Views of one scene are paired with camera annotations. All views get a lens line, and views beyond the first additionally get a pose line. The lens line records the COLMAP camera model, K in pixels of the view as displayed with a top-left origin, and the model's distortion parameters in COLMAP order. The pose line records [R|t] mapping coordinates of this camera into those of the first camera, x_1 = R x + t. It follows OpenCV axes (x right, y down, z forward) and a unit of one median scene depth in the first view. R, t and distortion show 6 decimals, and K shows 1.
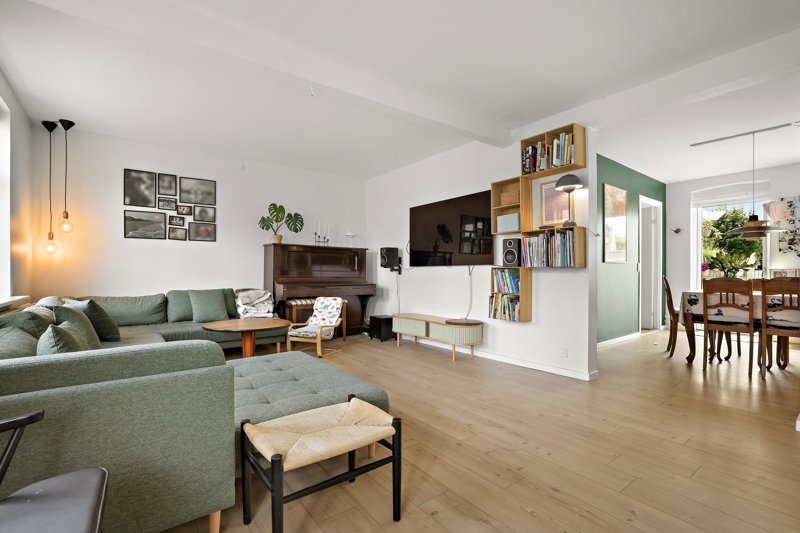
lens RADIAL K [[365.2, 0, 401.5], [0, 365.2, 268.1], [0, 0, 1]] dist [0.000386, 0.000102]
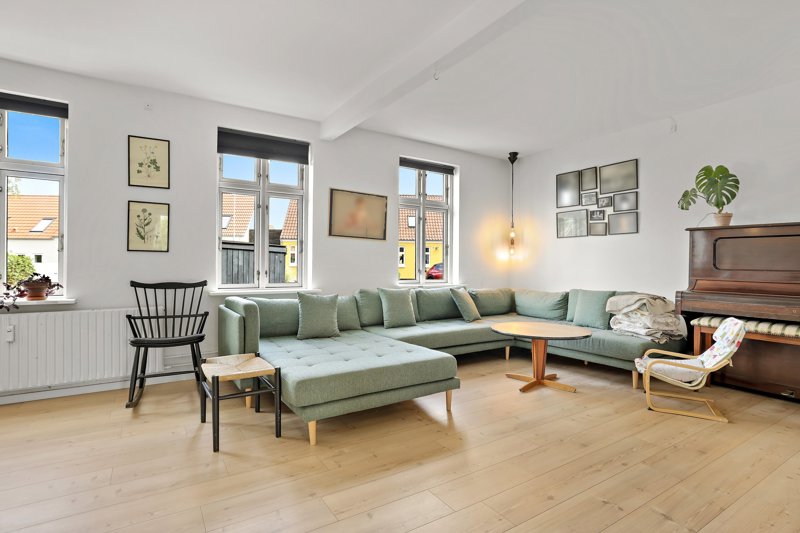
lens RADIAL K [[413.8, 0, 397.8], [0, 413.8, 260.7], [0, 0, 1]] dist [-0.027727, -0.000074]
pose [[-0.091327, -0.017772, -0.995662, 0.467664], [-0.005247, 0.999835, -0.017365, 0.006906], [0.995807, 0.003638, -0.091405, 0.591152]]
